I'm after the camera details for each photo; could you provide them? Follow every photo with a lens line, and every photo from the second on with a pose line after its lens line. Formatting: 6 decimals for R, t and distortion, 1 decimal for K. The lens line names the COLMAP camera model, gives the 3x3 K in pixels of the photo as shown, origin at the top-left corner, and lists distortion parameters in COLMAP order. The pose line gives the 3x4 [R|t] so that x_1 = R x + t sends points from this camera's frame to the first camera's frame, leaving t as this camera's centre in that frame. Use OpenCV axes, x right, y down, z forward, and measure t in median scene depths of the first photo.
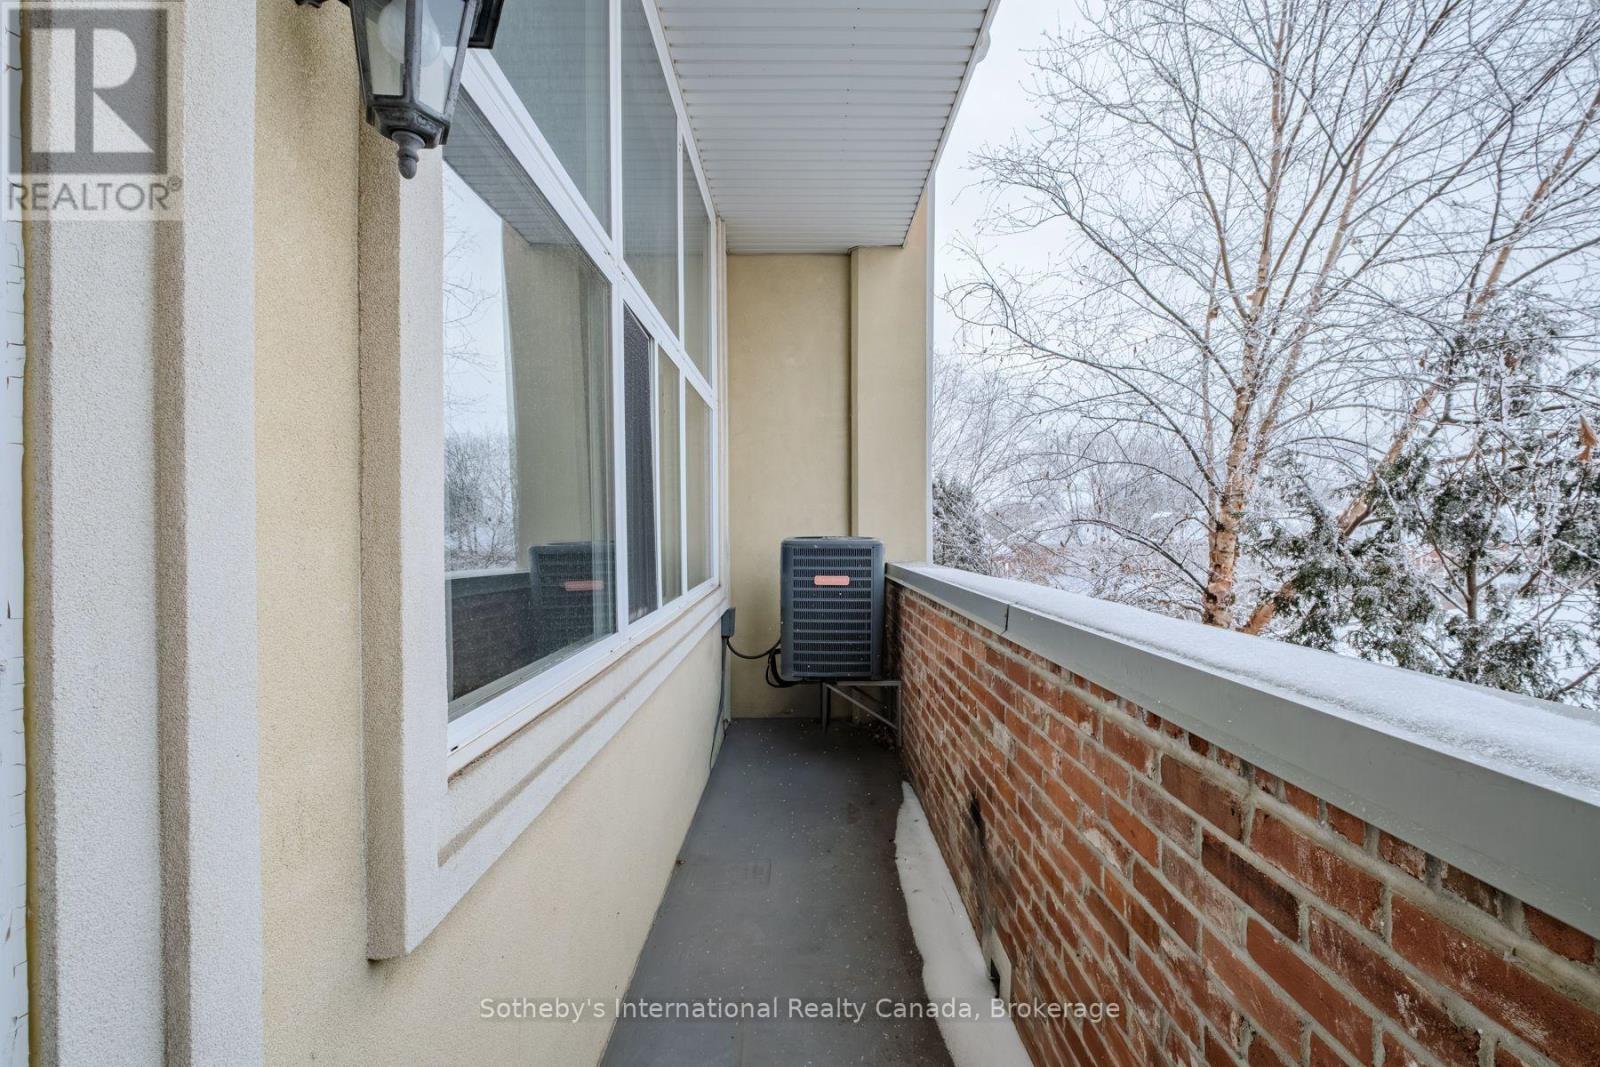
lens RADIAL K [[693.8, 0, 800.2], [0, 693.8, 531.1], [0, 0, 1]] dist [0.002398, -0.004099]
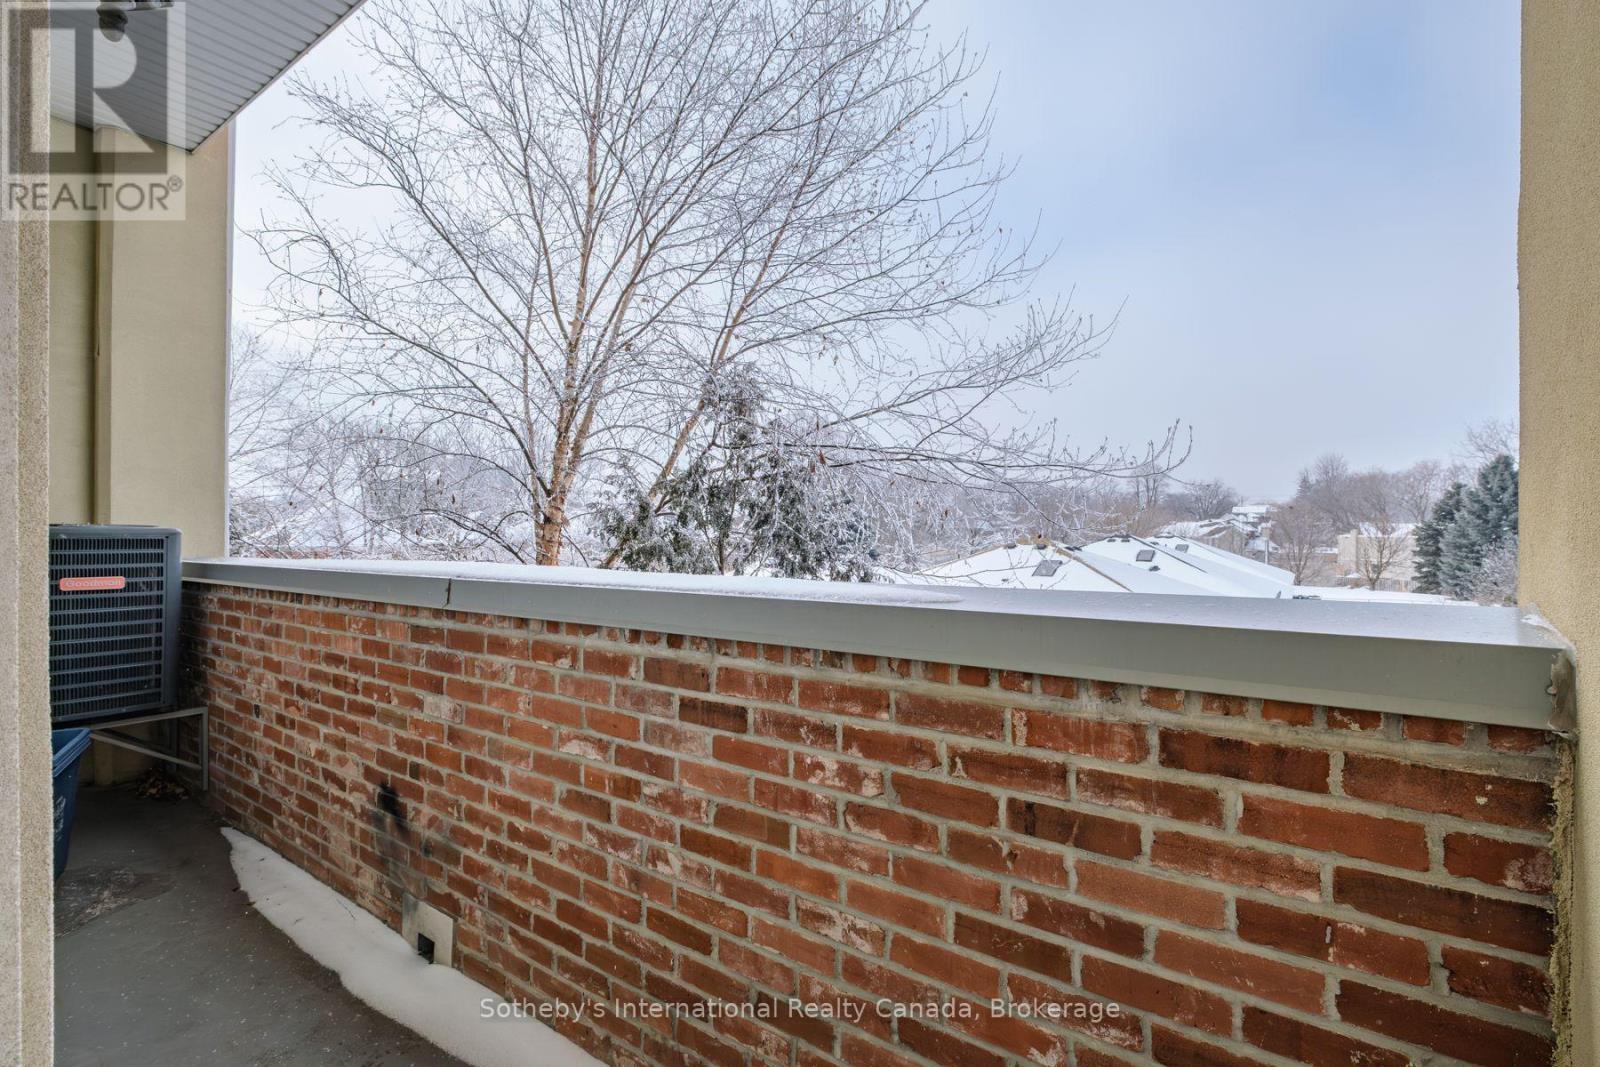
lens RADIAL K [[718.0, 0, 807.9], [0, 718.0, 533.4], [0, 0, 1]] dist [0.005639, -0.004964]
pose [[0.579378, -0.003376, 0.815052, -0.202257], [0.000079, 0.999992, 0.004086, 0.024152], [-0.815059, -0.002303, 0.579373, -0.053991]]
